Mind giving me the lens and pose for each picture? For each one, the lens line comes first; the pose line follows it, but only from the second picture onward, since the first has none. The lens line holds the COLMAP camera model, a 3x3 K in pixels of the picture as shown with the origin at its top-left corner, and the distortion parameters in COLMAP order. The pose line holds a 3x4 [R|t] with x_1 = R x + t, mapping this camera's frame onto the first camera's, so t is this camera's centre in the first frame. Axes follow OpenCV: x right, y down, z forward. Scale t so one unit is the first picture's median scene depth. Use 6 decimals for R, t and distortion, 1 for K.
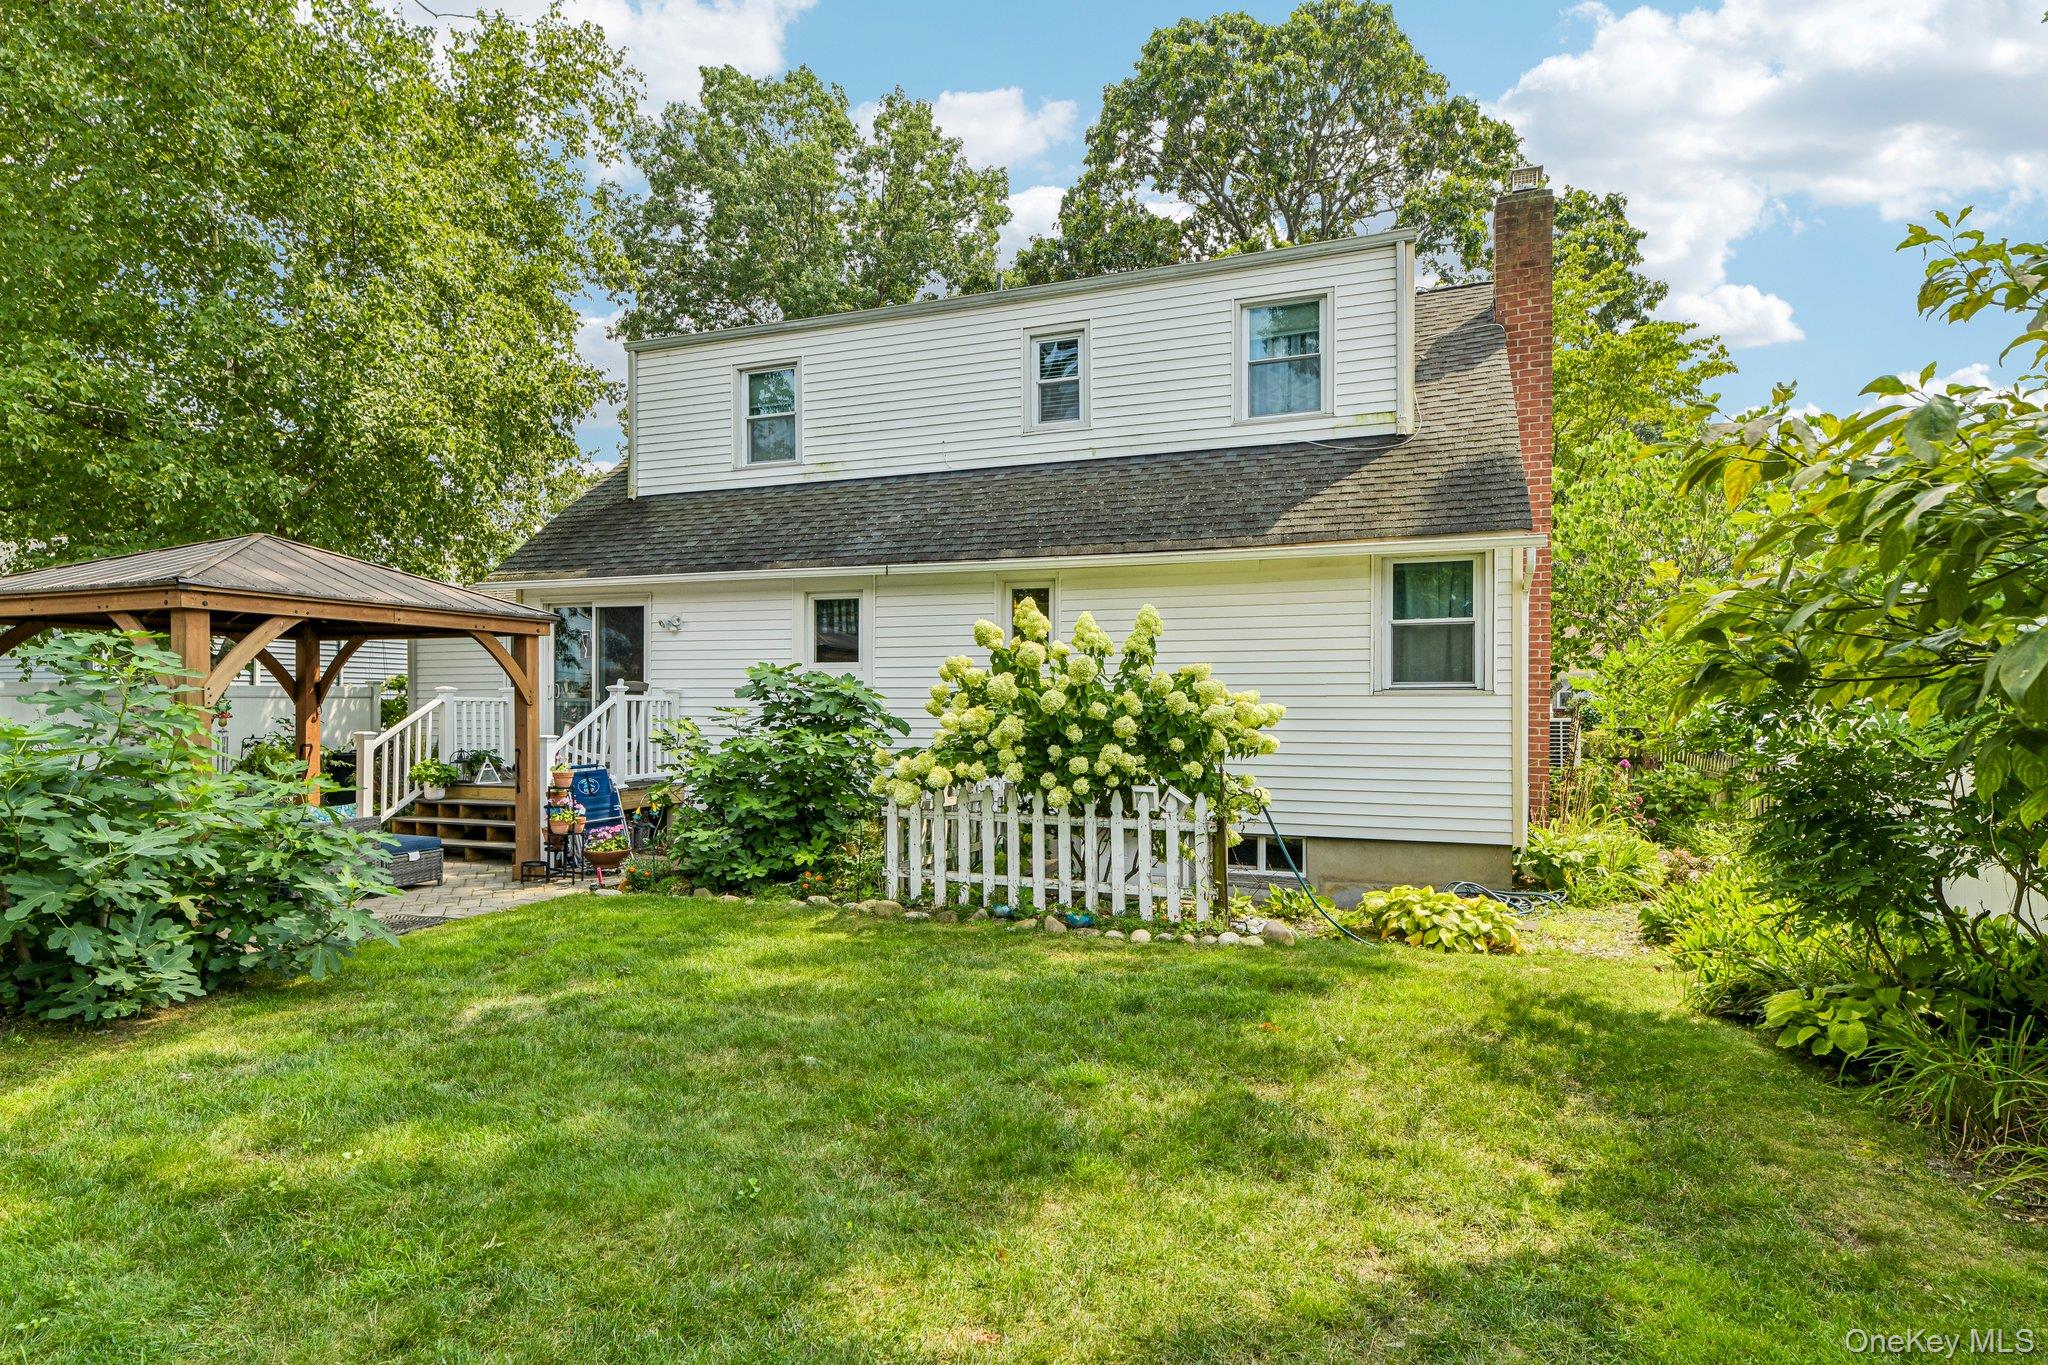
lens RADIAL K [[1088.0, 0, 1024.5], [0, 1088.0, 680.6], [0, 0, 1]] dist [0.008712, 0.001427]
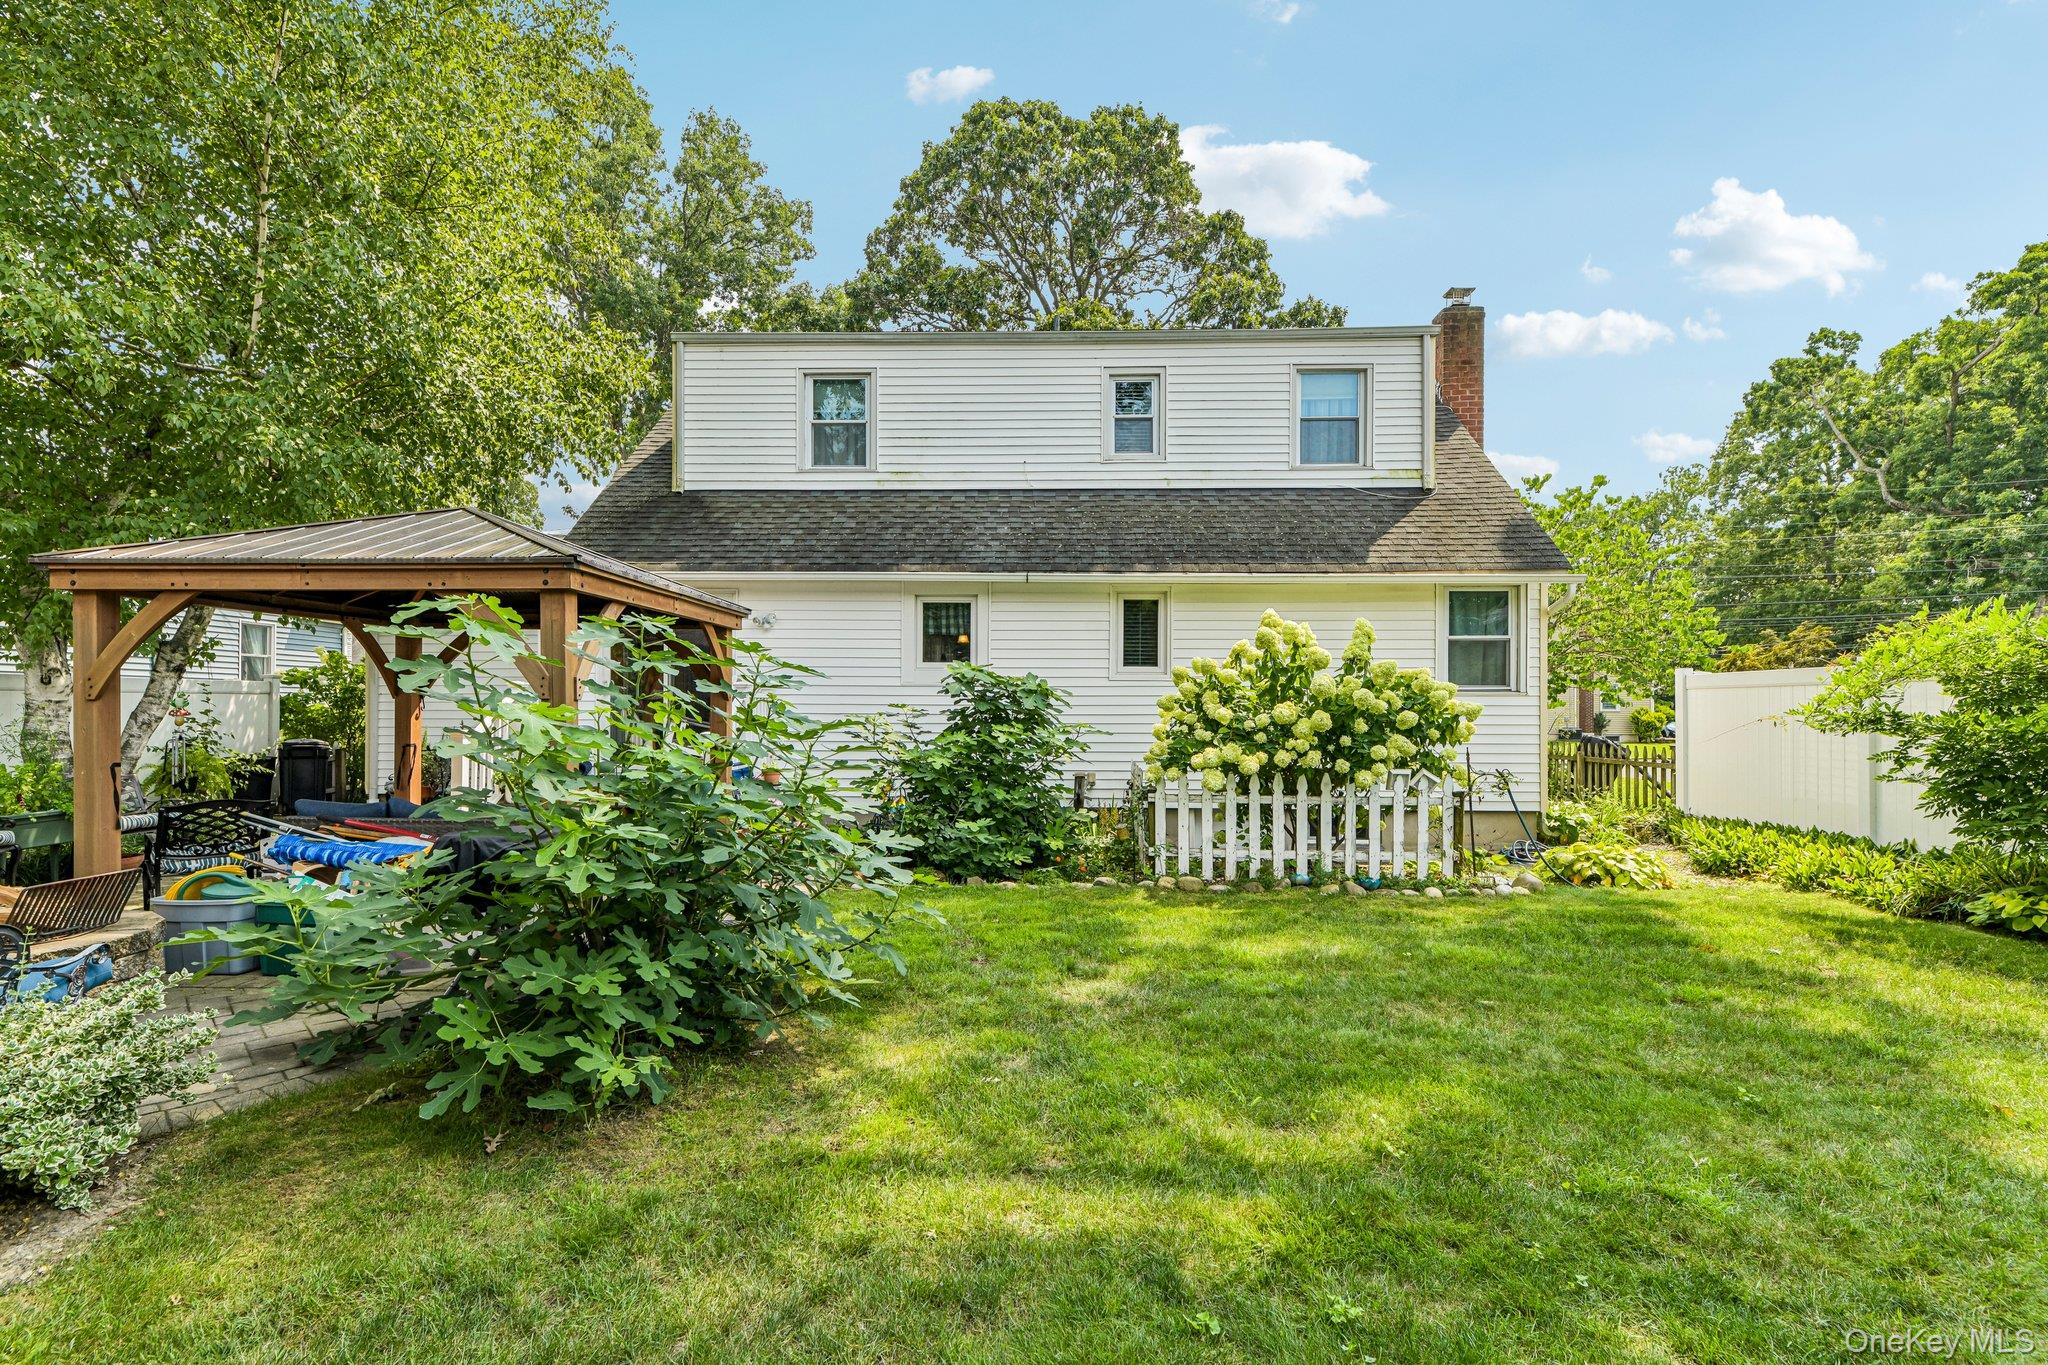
lens RADIAL K [[980.5, 0, 1024.6], [0, 980.5, 690.2], [0, 0, 1]] dist [0.005640, -0.000429]
pose [[0.945317, 0.007271, 0.326073, -0.413733], [-0.009327, 0.999945, 0.004742, 0.005419], [-0.326020, -0.007524, 0.945333, 0.071174]]
